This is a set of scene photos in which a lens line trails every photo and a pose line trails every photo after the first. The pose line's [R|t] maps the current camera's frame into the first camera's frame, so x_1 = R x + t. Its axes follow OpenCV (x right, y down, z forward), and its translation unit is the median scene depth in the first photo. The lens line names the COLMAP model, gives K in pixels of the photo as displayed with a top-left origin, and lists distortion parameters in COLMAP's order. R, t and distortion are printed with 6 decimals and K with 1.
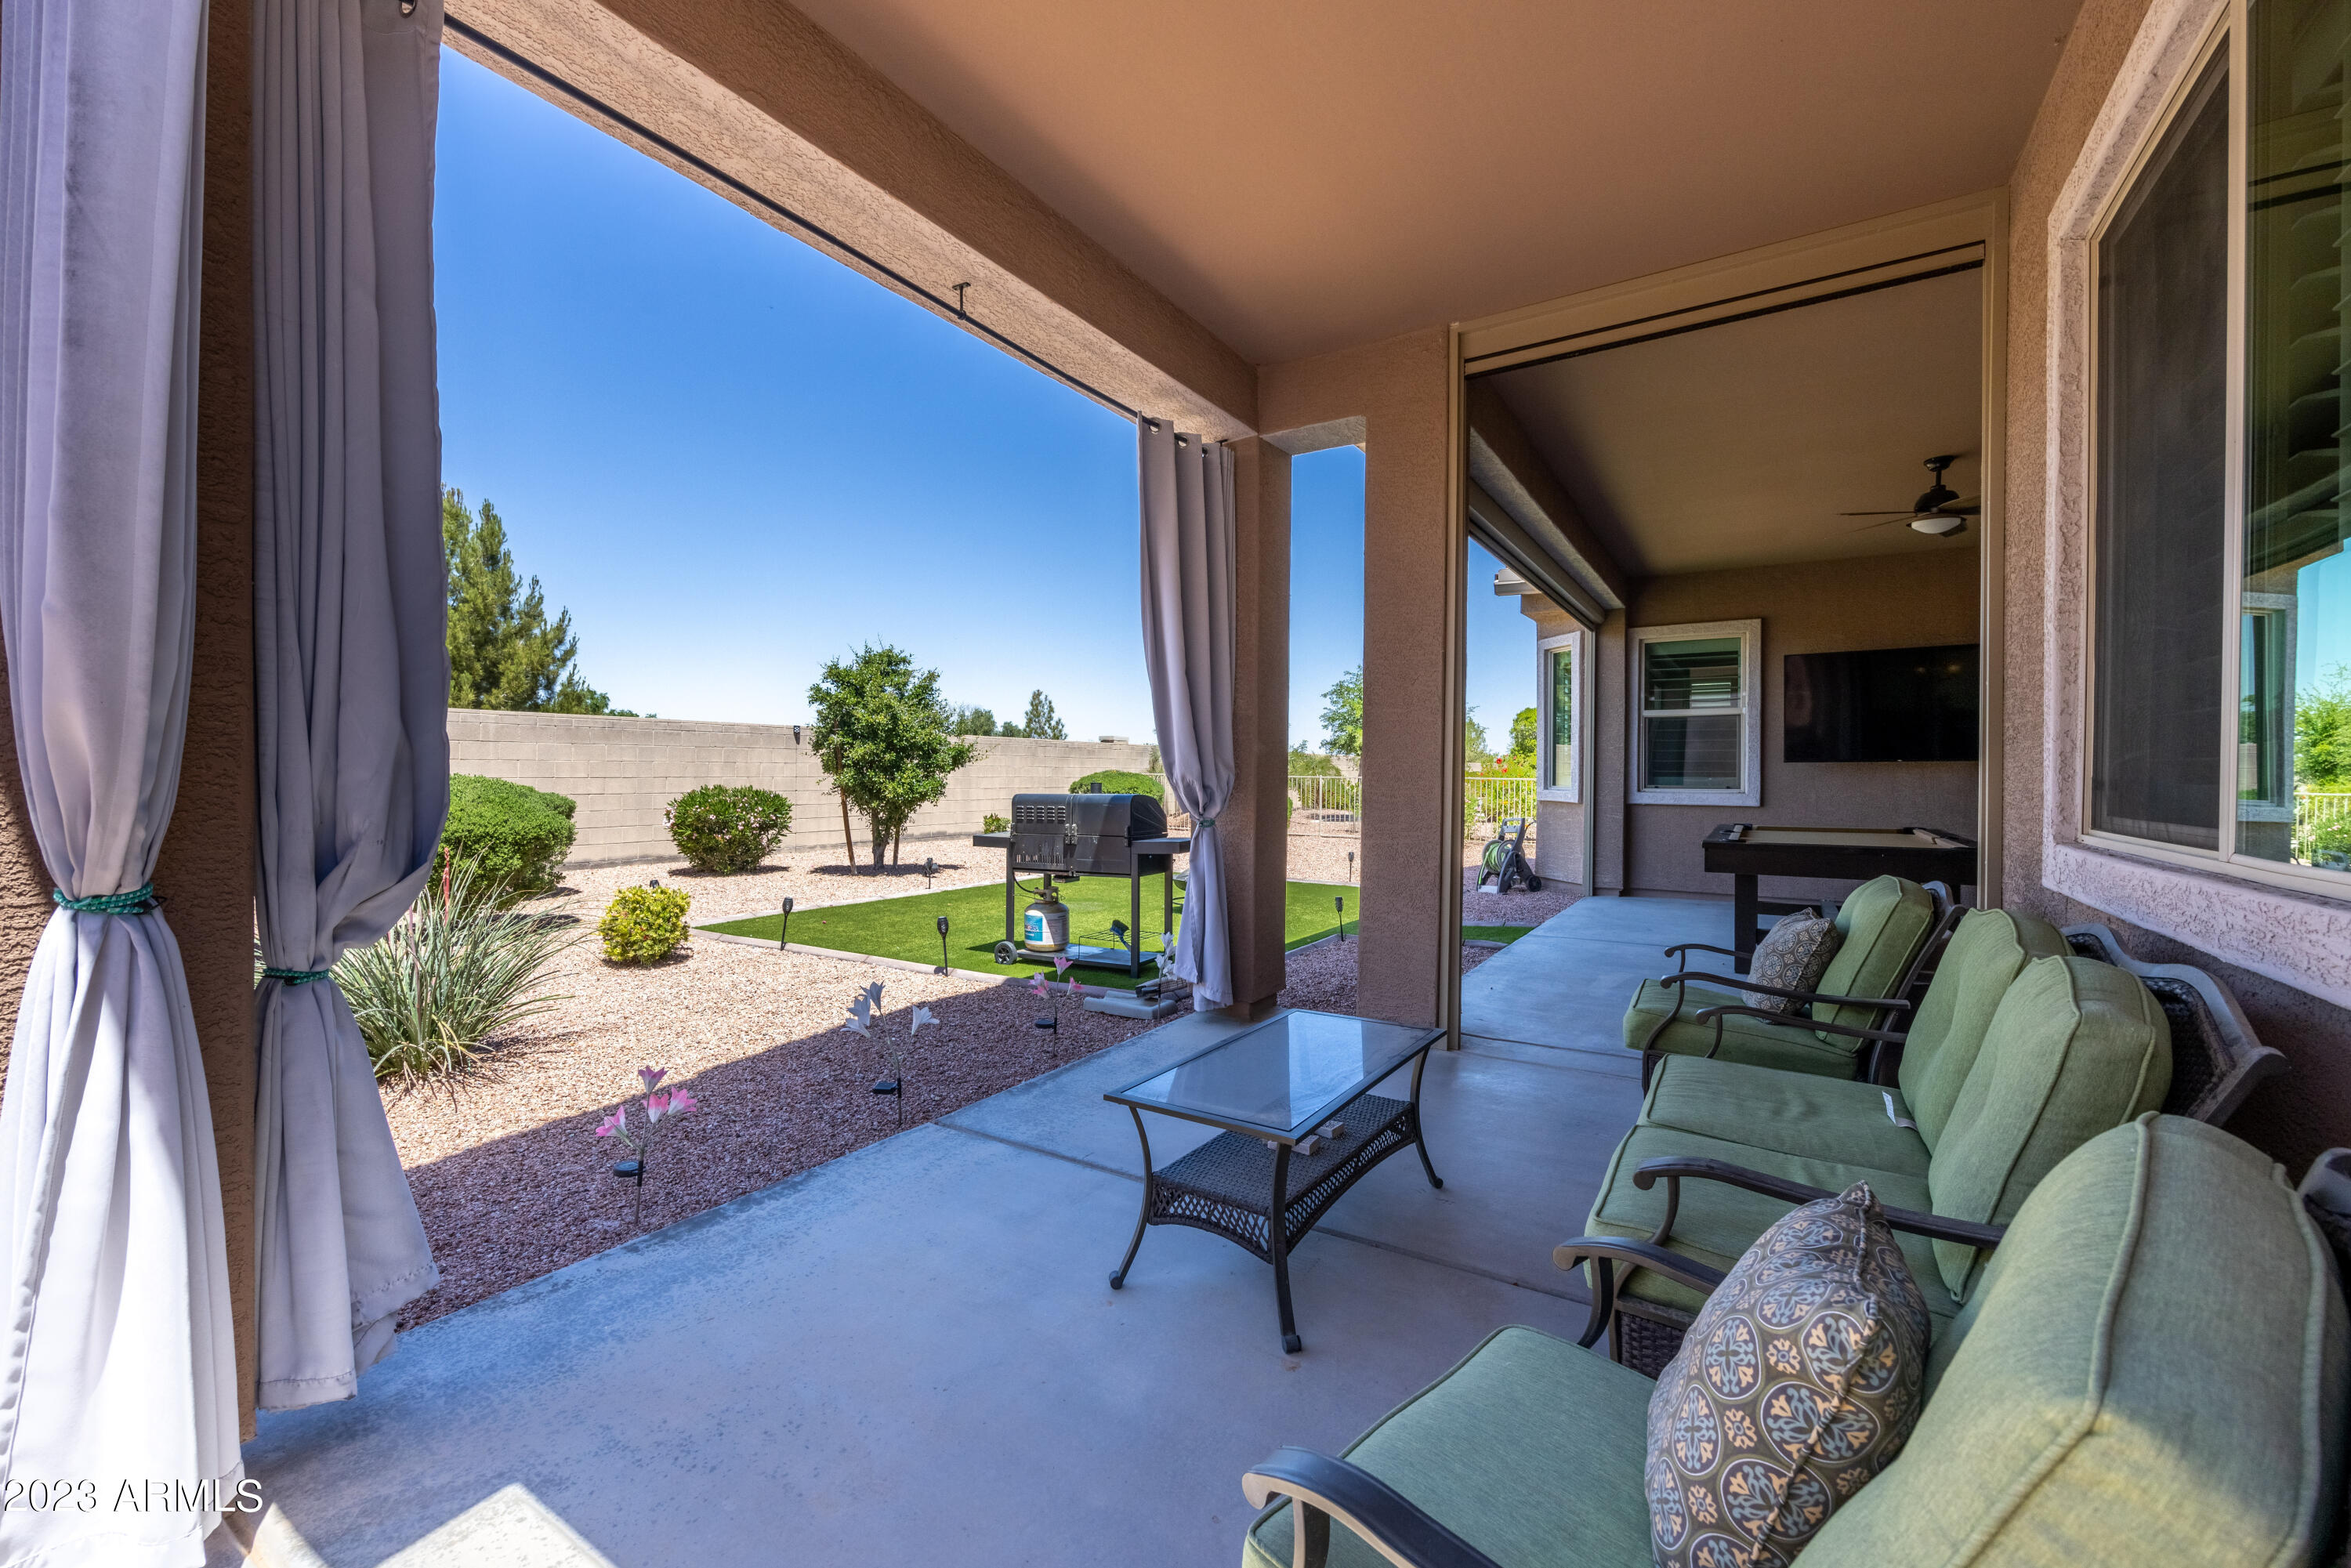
lens RADIAL K [[960.2, 0, 1175.5], [0, 960.2, 784.0], [0, 0, 1]] dist [-0.001509, -0.000250]
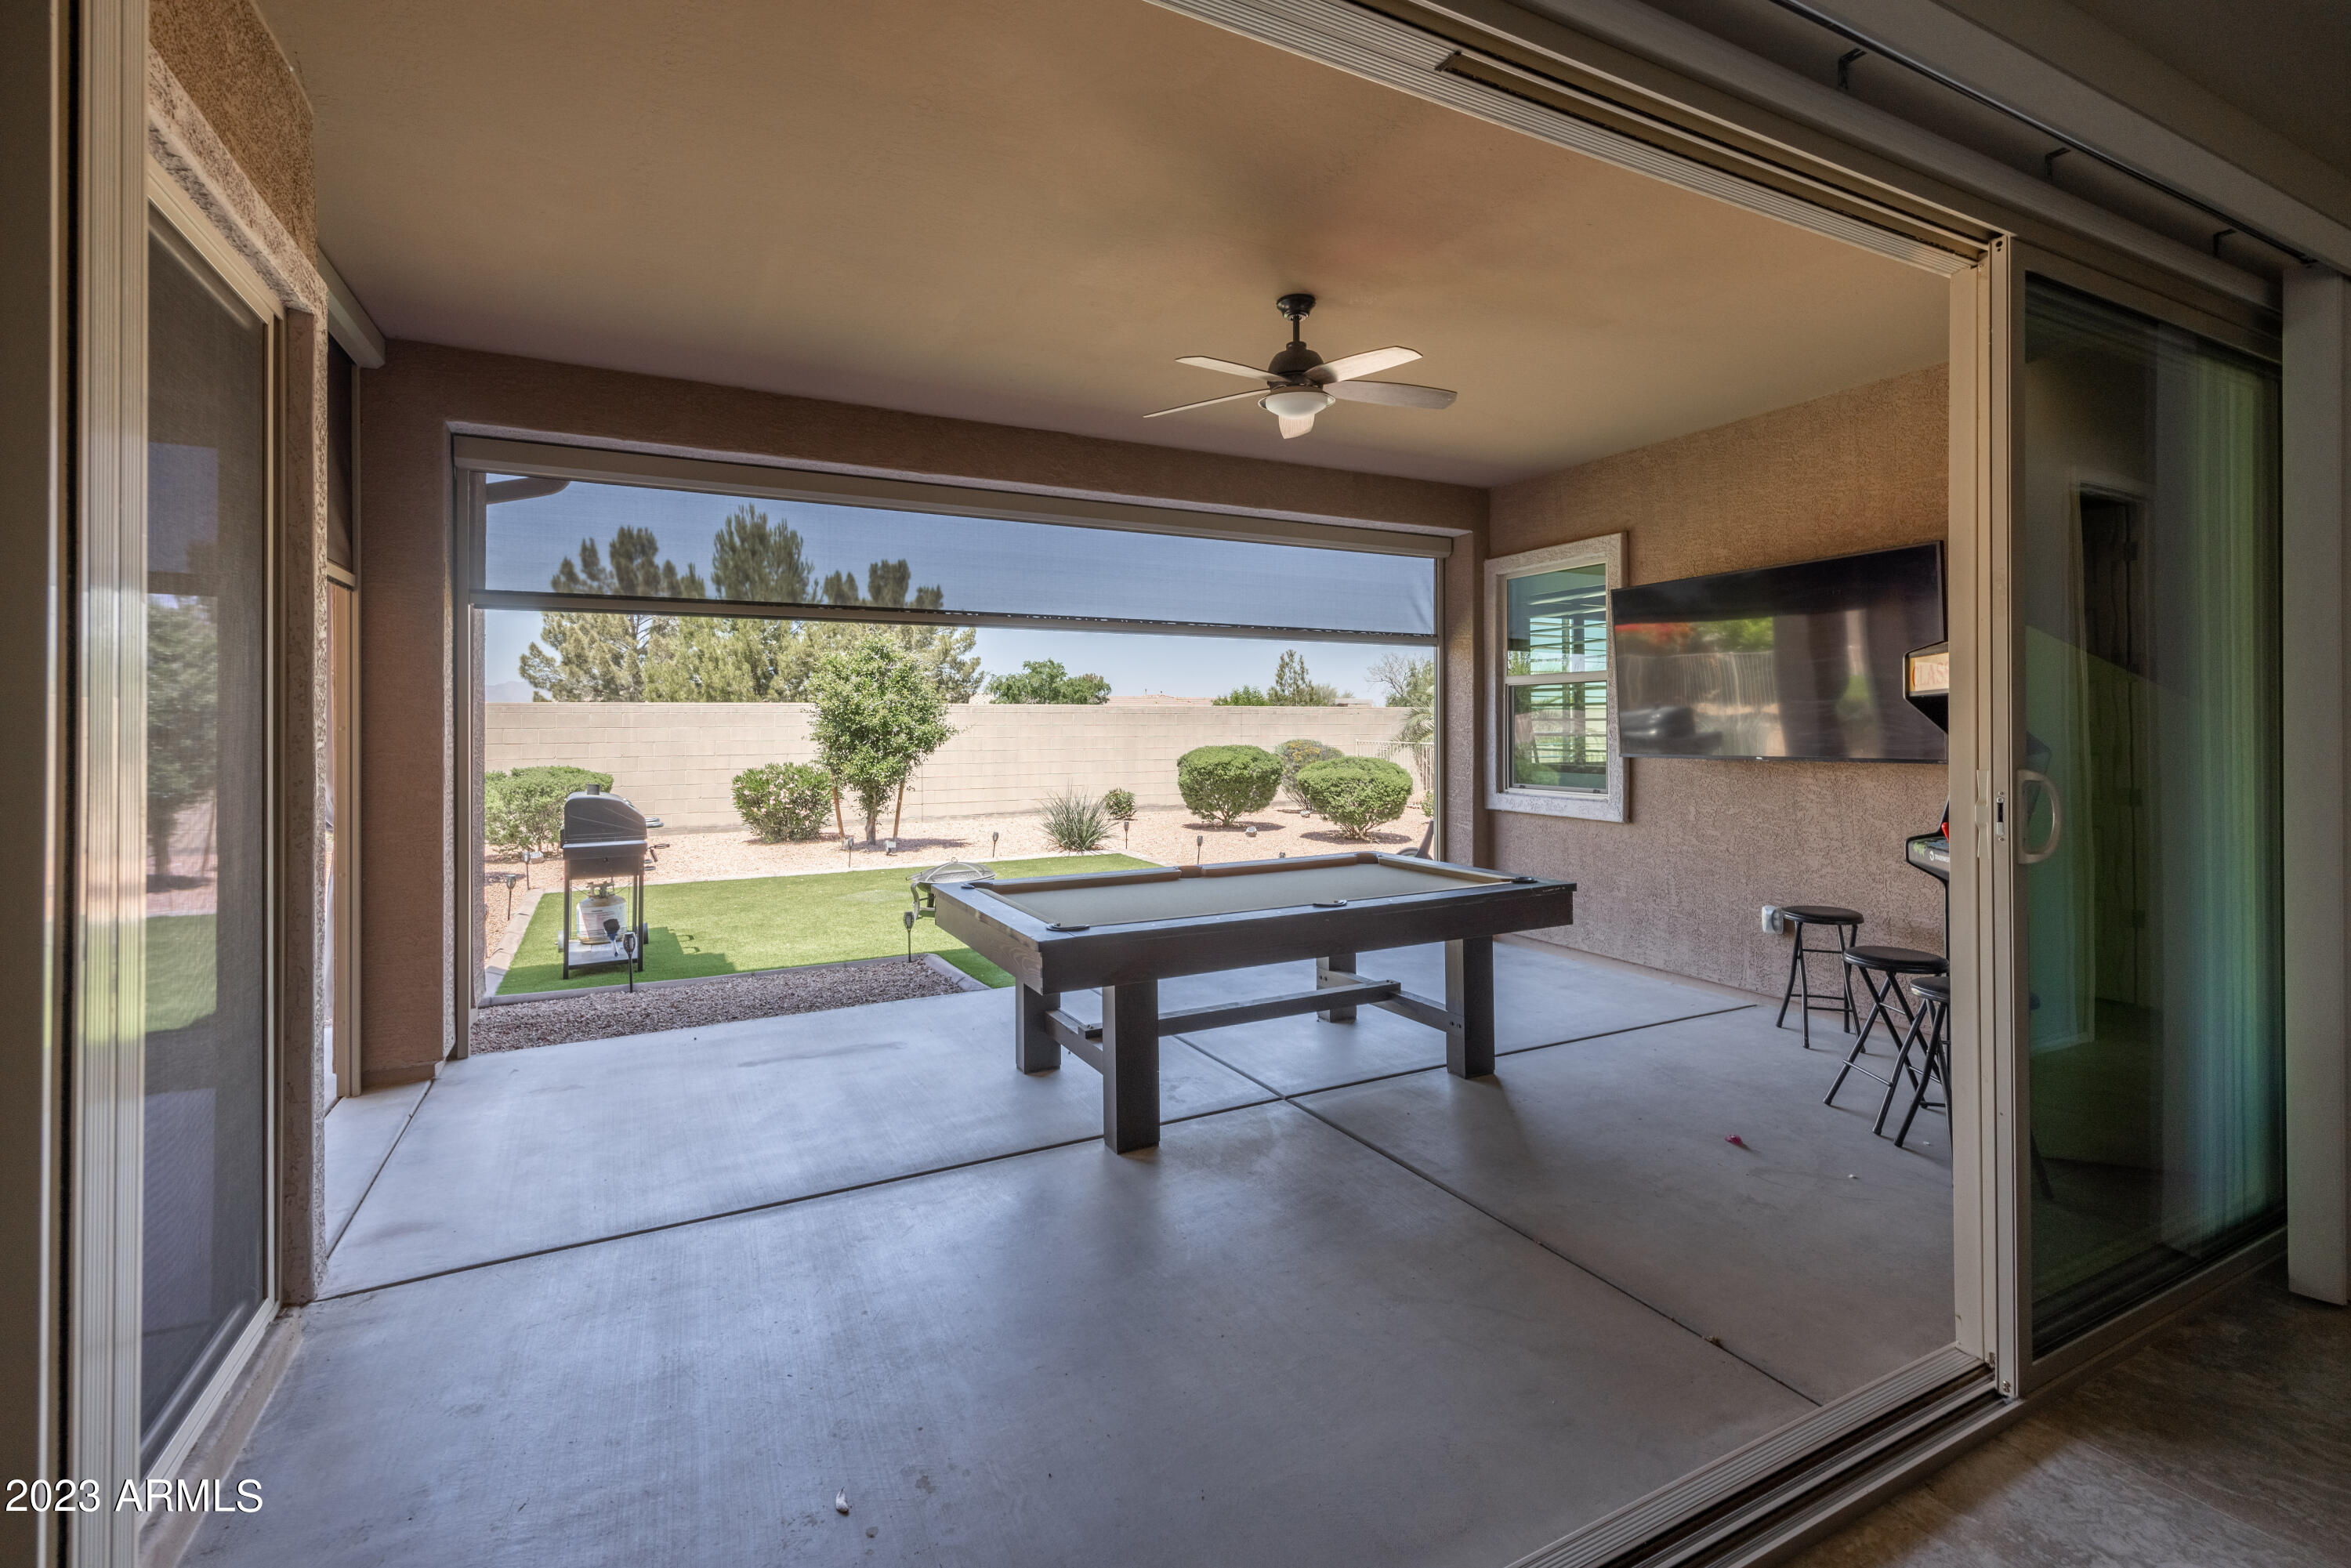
lens RADIAL K [[1019.3, 0, 1169.1], [0, 1019.3, 725.0], [0, 0, 1]] dist [0.018633, 0.000052]
pose [[0.857979, -0.007982, -0.513623, 0.653947], [-0.000499, 0.999866, -0.016372, -0.028796], [0.513684, 0.014303, 0.857860, 0.235705]]
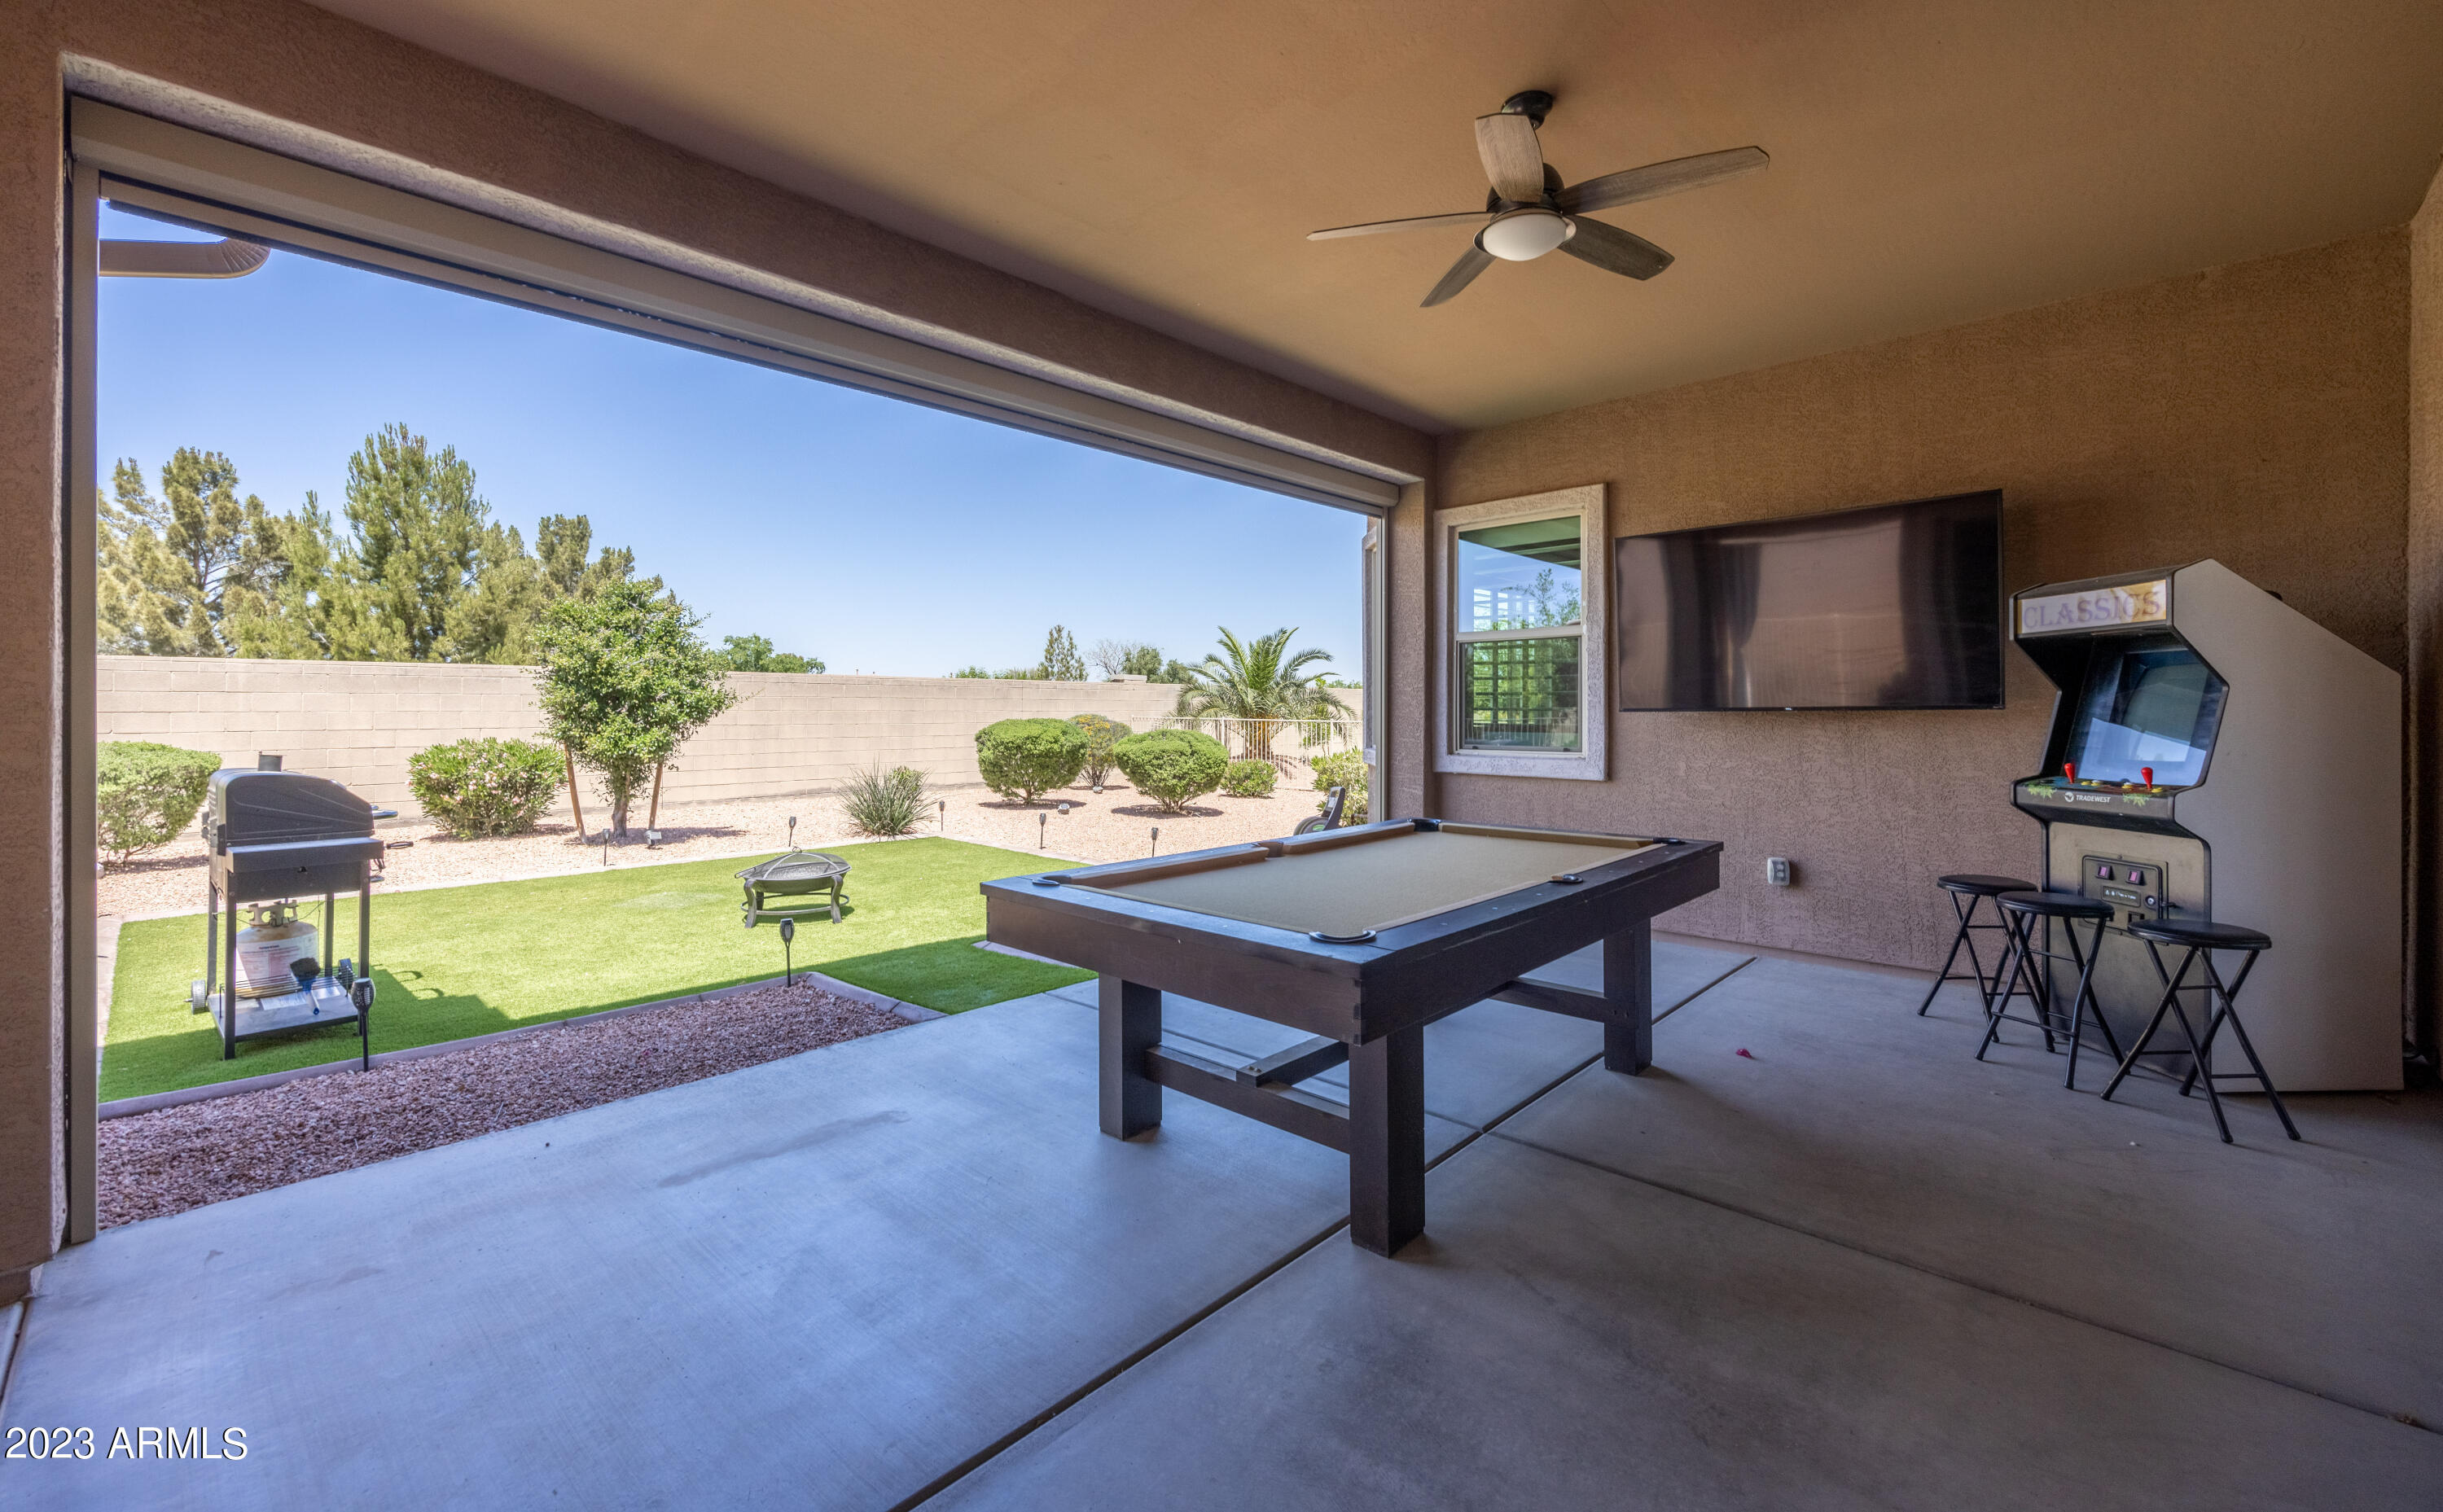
lens RADIAL K [[974.2, 0, 1195.0], [0, 974.2, 712.8], [0, 0, 1]] dist [0.001060, -0.000313]
pose [[0.977628, -0.003611, -0.210310, 0.448789], [0.000888, 0.999915, -0.013043, -0.012155], [0.210339, 0.012564, 0.977548, 0.297008]]
